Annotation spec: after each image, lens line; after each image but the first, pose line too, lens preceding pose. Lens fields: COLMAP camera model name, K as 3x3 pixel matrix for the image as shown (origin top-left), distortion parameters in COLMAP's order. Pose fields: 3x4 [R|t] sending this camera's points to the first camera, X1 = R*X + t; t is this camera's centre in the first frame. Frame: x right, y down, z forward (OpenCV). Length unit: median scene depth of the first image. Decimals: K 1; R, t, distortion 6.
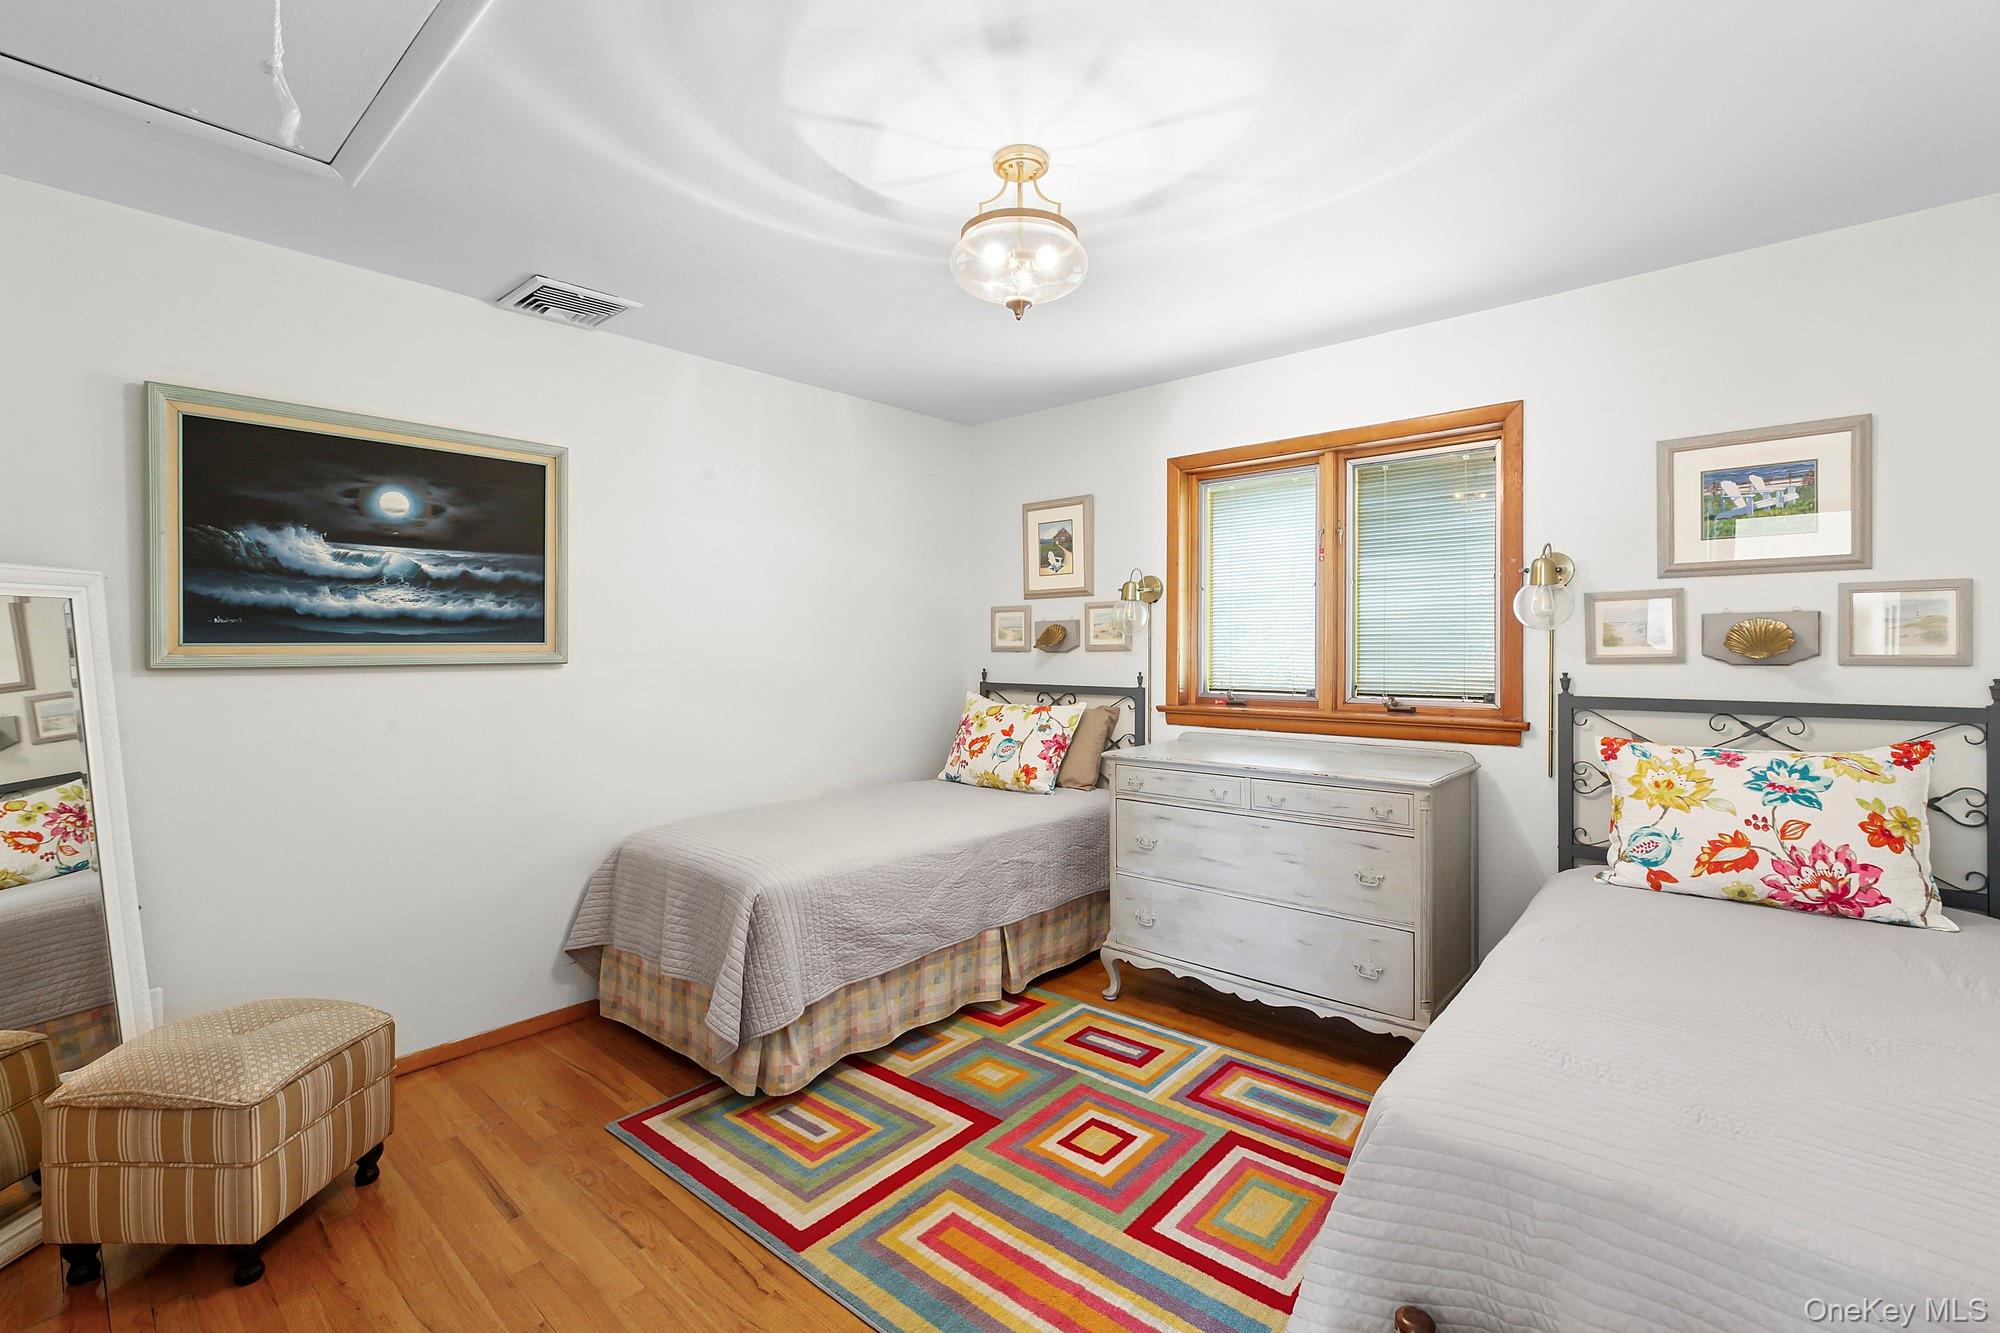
lens RADIAL K [[880.3, 0, 1000.5], [0, 880.3, 661.0], [0, 0, 1]] dist [0.001614, 0.000039]
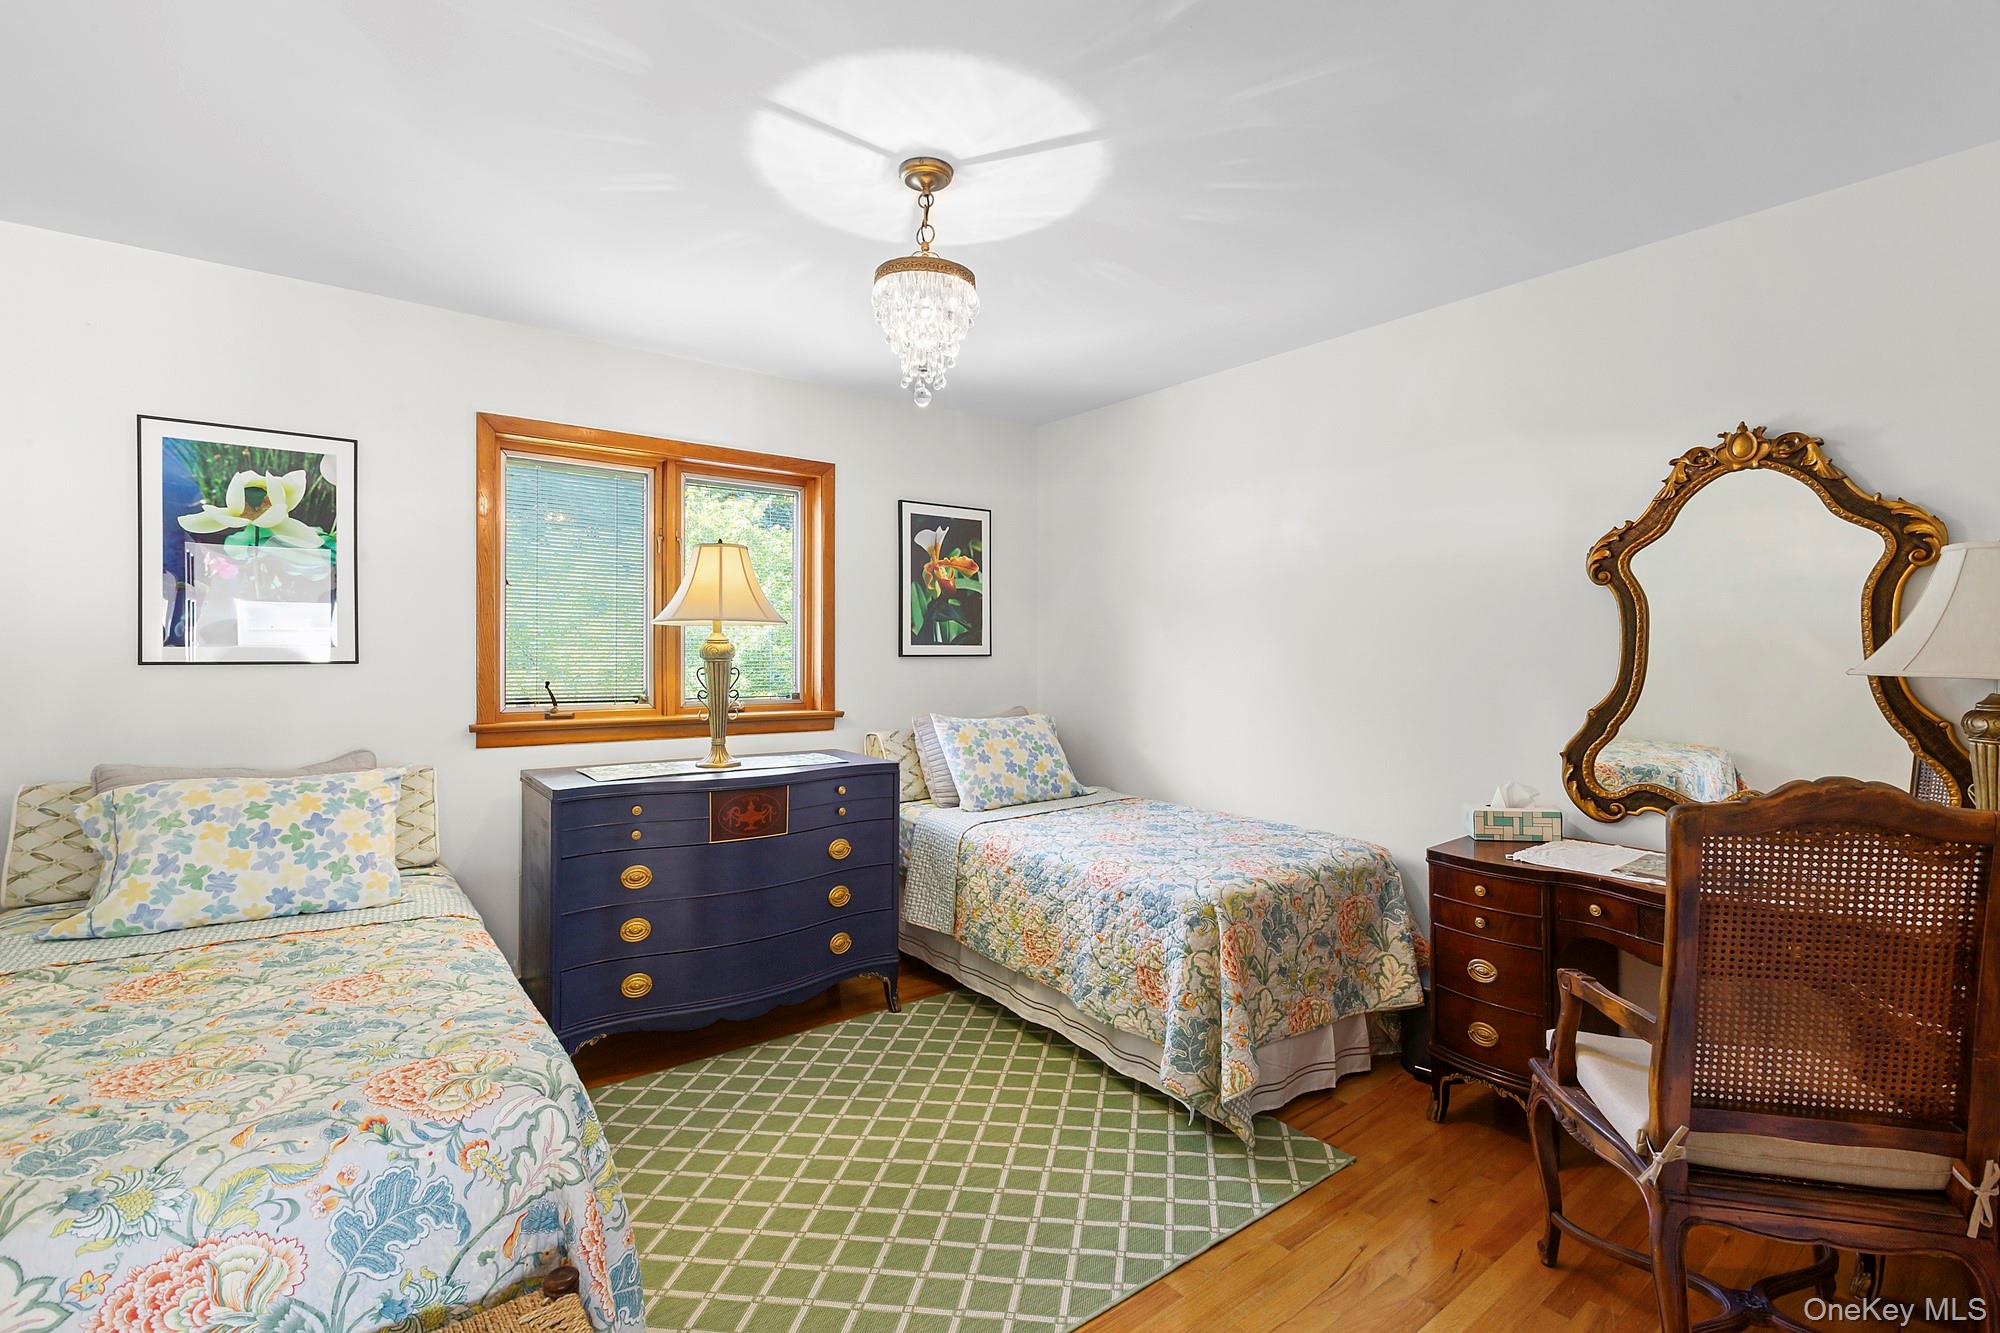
lens RADIAL K [[880.3, 0, 999.7], [0, 880.3, 663.2], [0, 0, 1]] dist [0.001614, 0.000039]
pose [[0.209612, -0.003908, 0.977777, -0.485753], [0.008958, 0.999958, 0.002076, -0.001528], [-0.977744, 0.008324, 0.209639, 0.376982]]
